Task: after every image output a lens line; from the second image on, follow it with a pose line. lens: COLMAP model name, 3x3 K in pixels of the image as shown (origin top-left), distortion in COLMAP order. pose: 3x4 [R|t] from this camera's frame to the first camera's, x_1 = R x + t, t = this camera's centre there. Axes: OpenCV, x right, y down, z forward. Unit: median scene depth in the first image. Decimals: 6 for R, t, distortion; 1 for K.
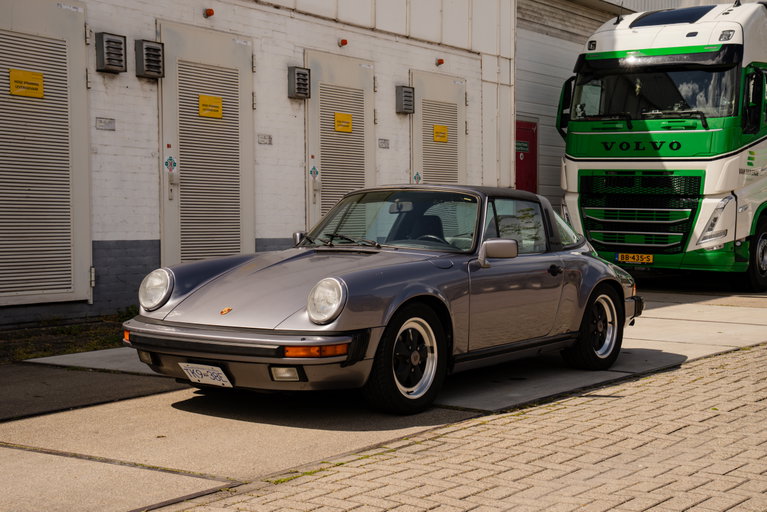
lens RADIAL K [[1197.8, 0, 389.3], [0, 1197.8, 259.4], [0, 0, 1]] dist [0.243475, 0.000000]
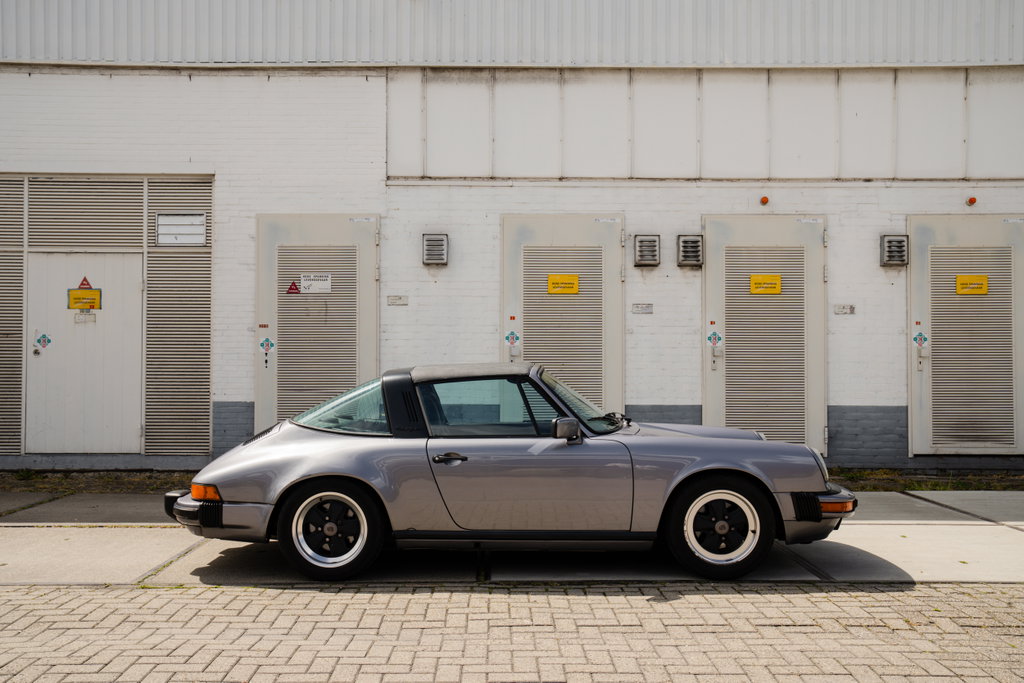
lens RADIAL K [[978.9, 0, 491.8], [0, 978.9, 368.5], [0, 0, 1]] dist [0.003214, 0.000000]
pose [[0.557856, -0.008419, -0.829895, 0.409318], [-0.029428, 0.999119, -0.029917, -0.015266], [0.829416, 0.041111, 0.557117, 0.280182]]
